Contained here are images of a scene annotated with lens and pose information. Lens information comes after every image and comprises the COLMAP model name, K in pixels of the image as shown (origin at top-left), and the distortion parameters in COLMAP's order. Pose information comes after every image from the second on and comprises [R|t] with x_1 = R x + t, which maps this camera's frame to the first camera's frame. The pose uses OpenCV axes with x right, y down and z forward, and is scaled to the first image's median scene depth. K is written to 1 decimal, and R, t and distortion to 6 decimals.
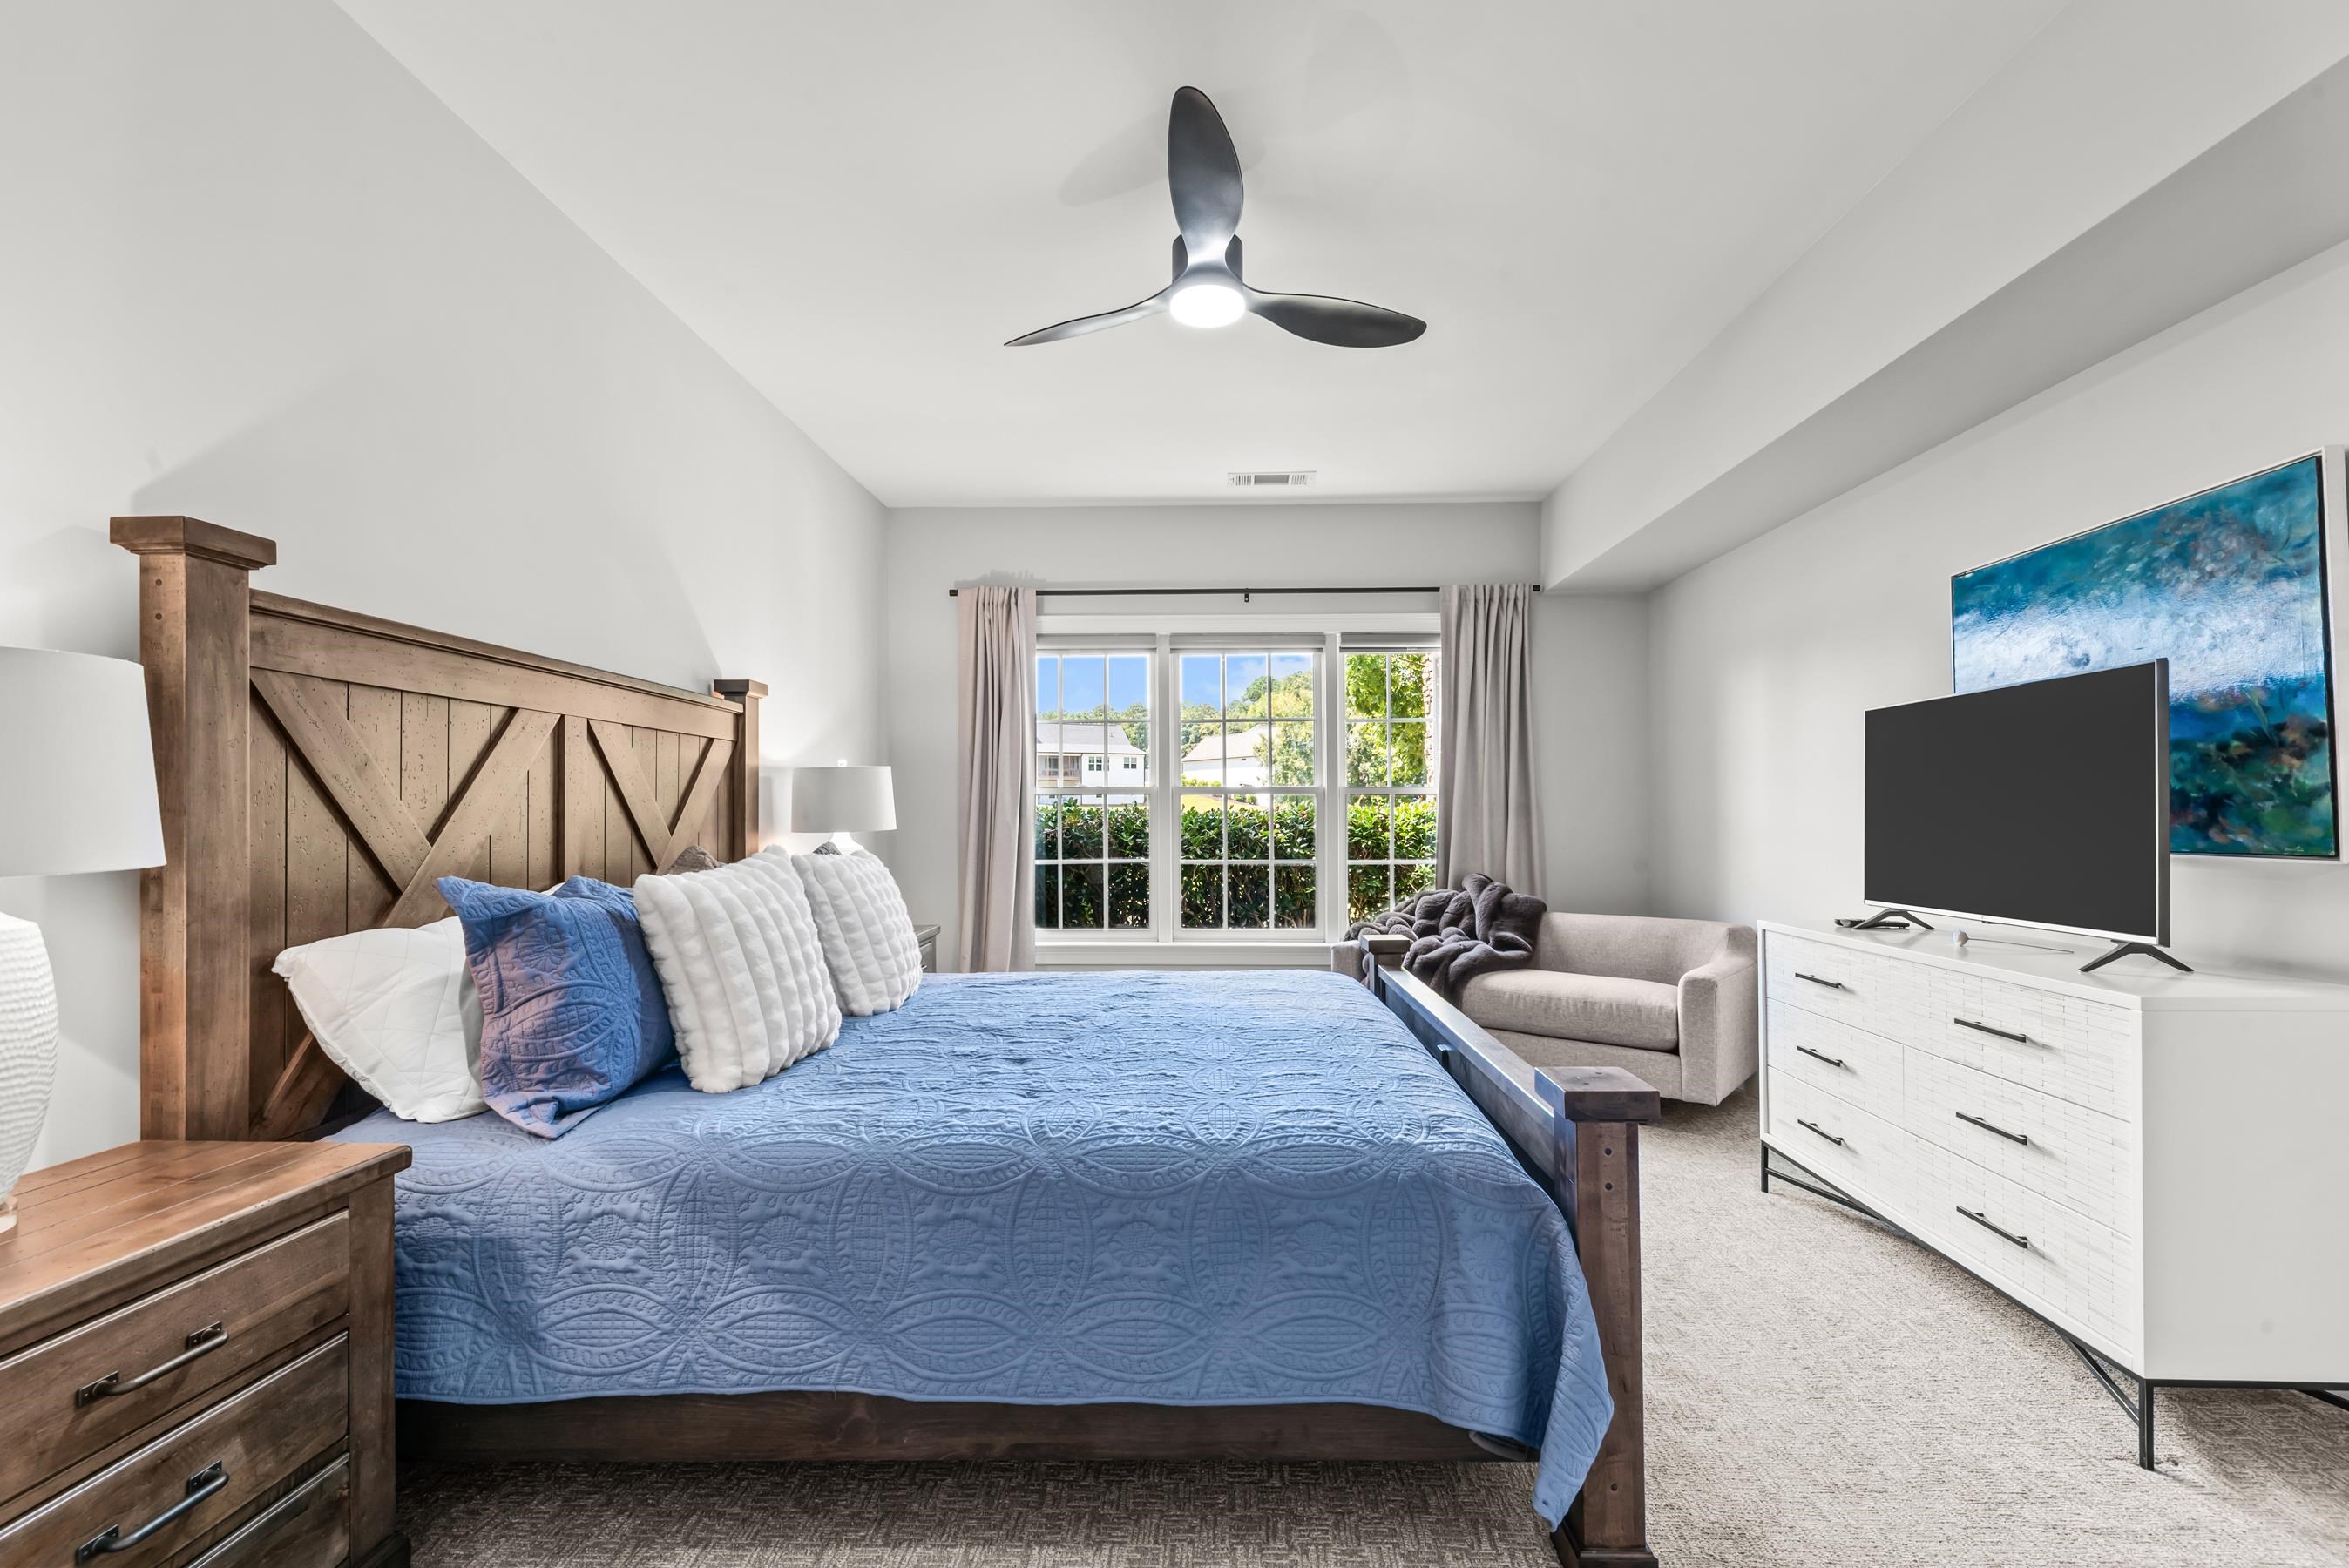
lens RADIAL K [[1076.5, 0, 1178.7], [0, 1076.5, 802.4], [0, 0, 1]] dist [0.000530, 0.000013]
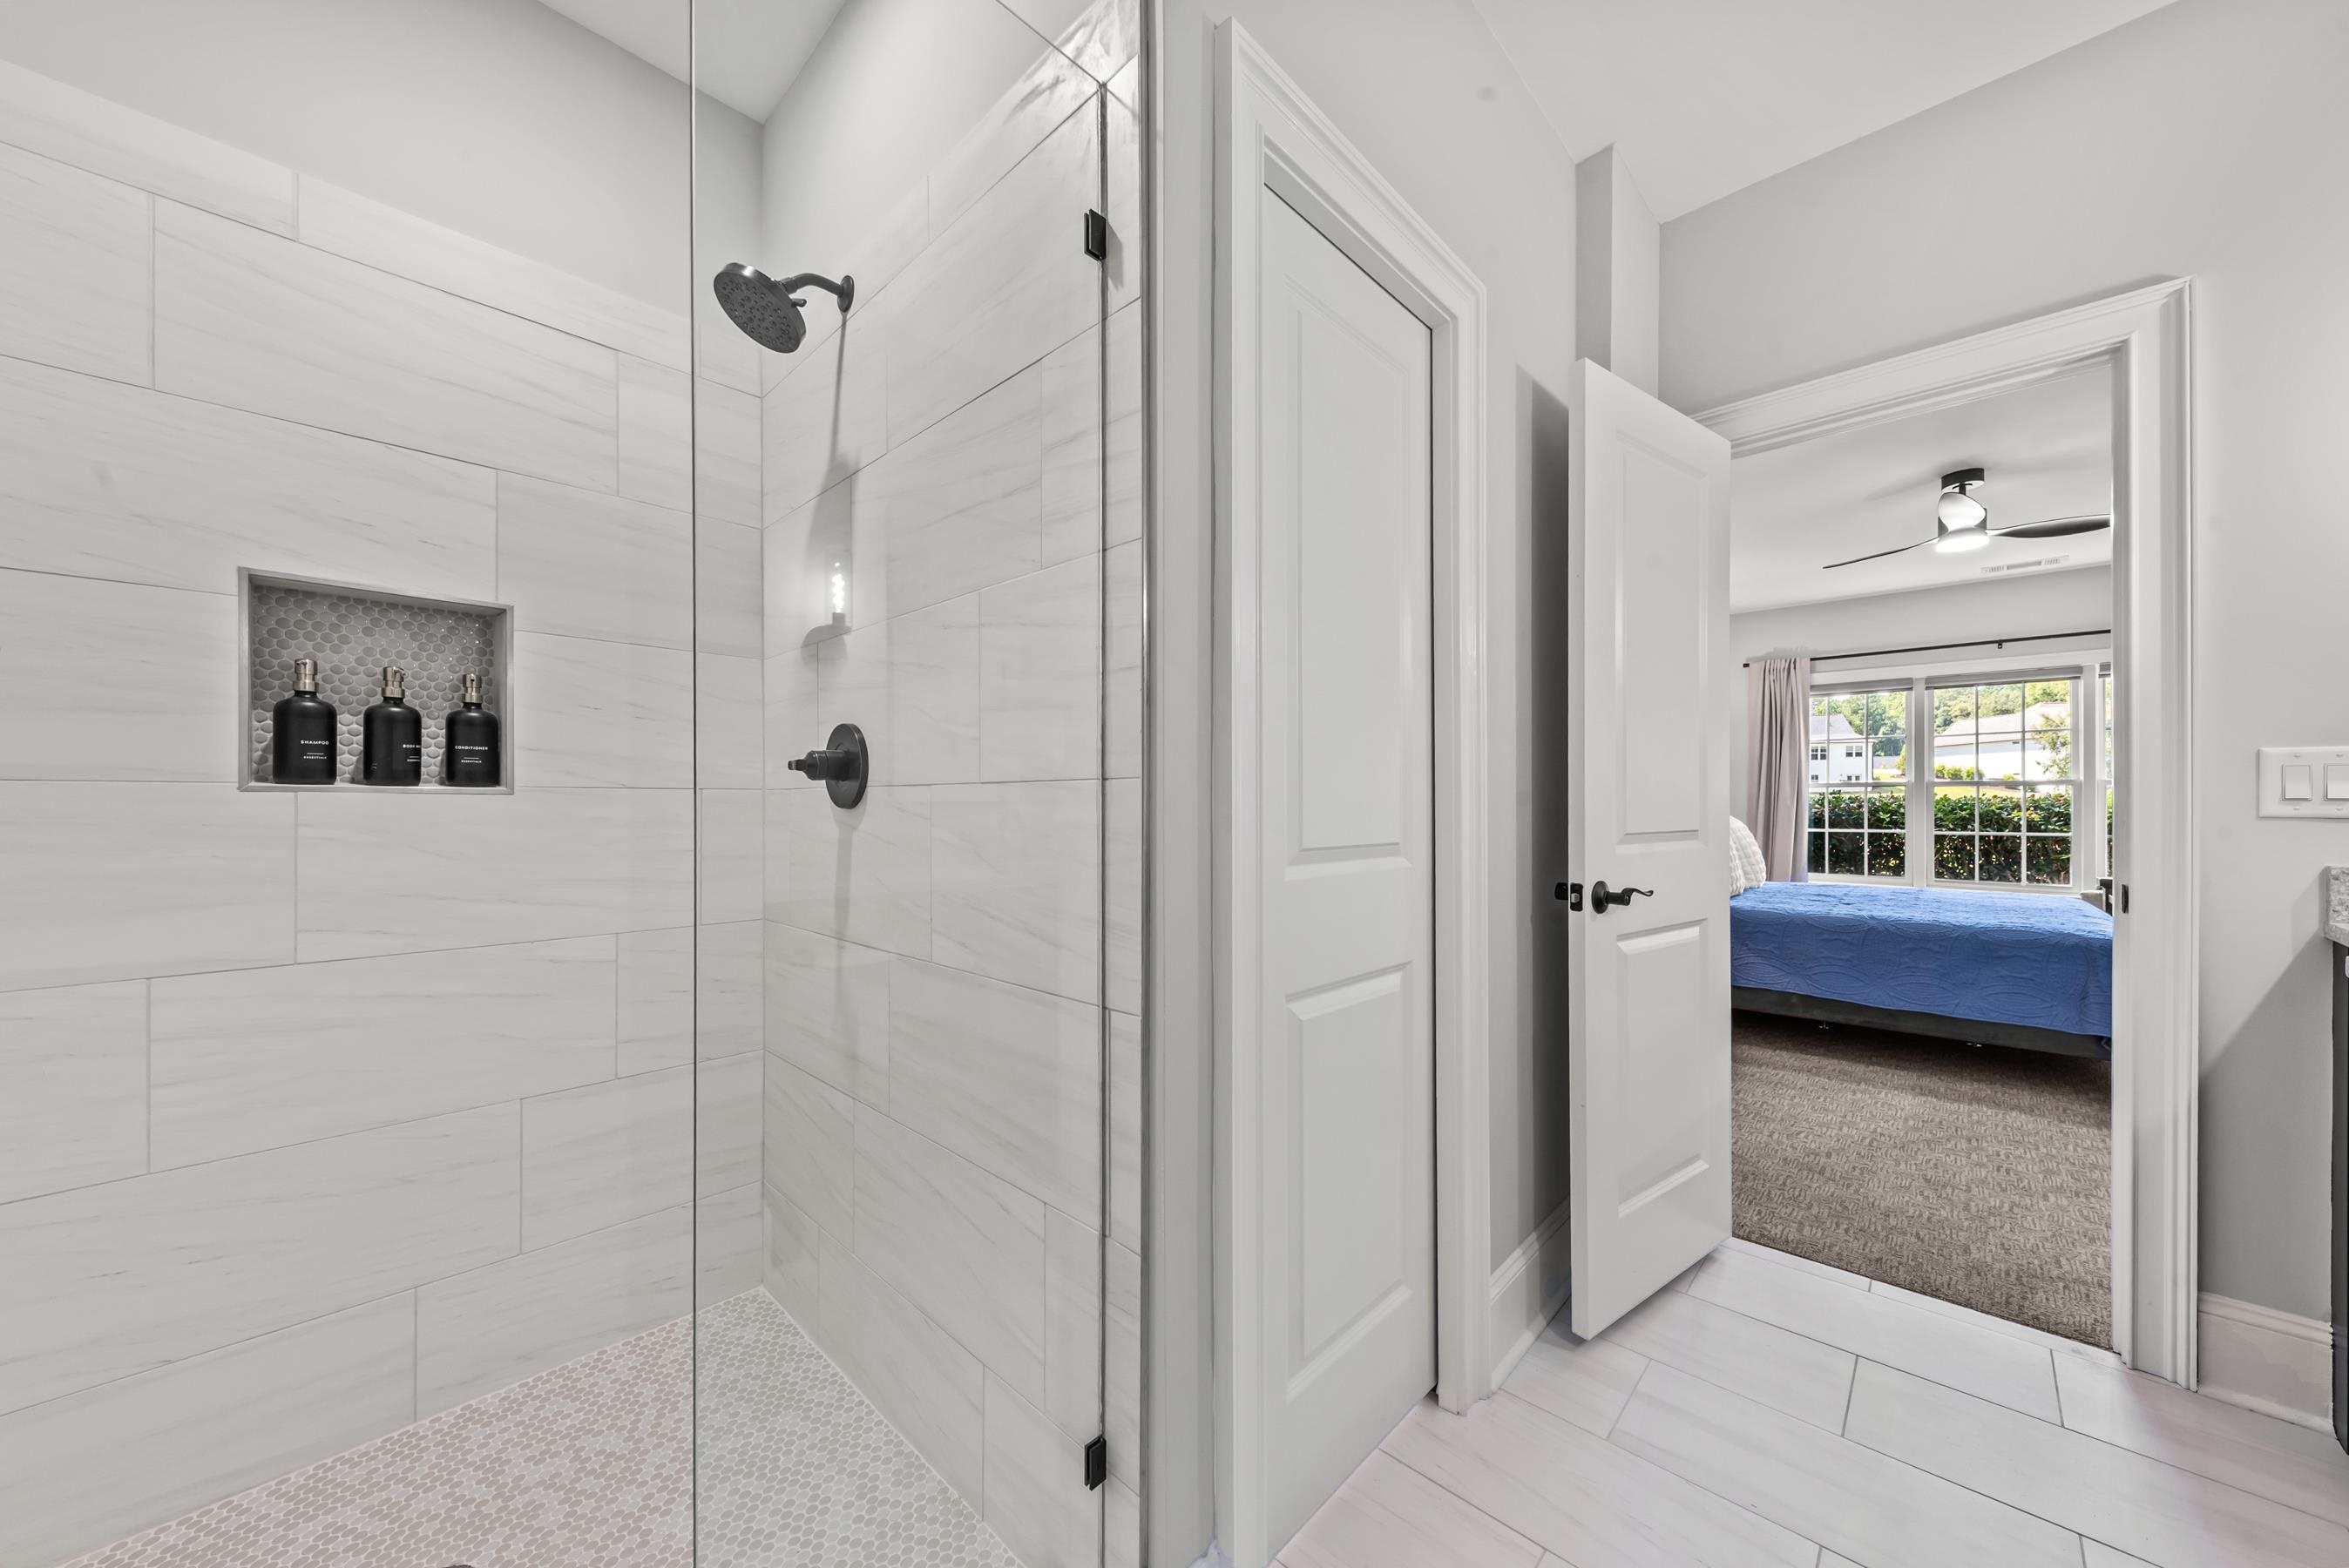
lens RADIAL K [[818.7, 0, 1161.5], [0, 818.7, 800.3], [0, 0, 1]] dist [0.002422, -0.001372]
pose [[0.739310, 0.003554, -0.673355, -0.024477], [0.006652, 0.999899, 0.012582, -0.009317], [0.673332, -0.013781, 0.739212, -0.520009]]
